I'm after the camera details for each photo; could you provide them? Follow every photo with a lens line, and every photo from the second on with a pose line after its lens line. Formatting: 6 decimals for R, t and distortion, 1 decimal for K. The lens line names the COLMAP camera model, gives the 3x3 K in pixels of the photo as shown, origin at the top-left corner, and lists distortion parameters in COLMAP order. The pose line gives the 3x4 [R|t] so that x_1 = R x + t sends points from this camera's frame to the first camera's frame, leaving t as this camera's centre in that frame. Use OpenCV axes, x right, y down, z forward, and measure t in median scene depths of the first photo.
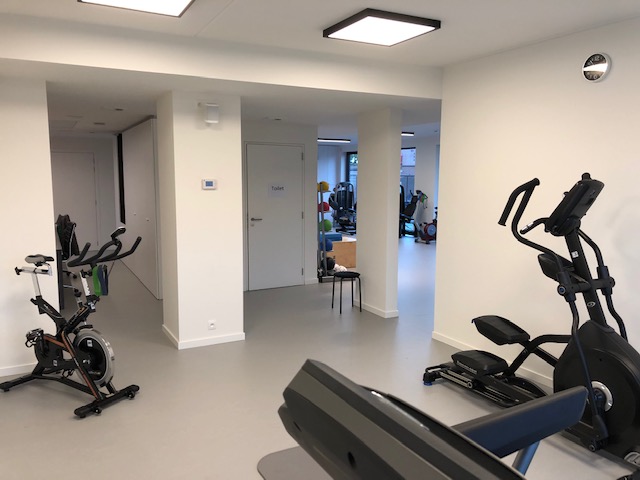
lens RADIAL K [[521.7, 0, 320.0], [0, 521.7, 240.0], [0, 0, 1]] dist [0.128317, 0.001490]
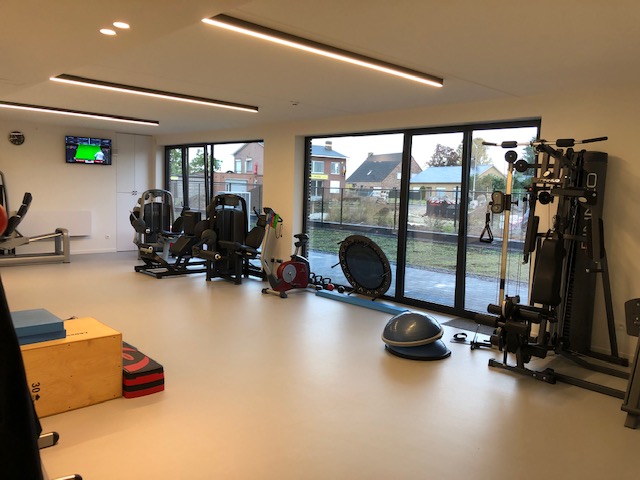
lens RADIAL K [[521.7, 0, 320.0], [0, 521.7, 240.0], [0, 0, 1]] dist [0.128317, 0.001490]
pose [[0.963328, -0.001580, 0.268323, 0.079974], [0.006548, 0.999823, -0.017621, -0.043915], [-0.268248, 0.018732, 0.963168, 0.384319]]
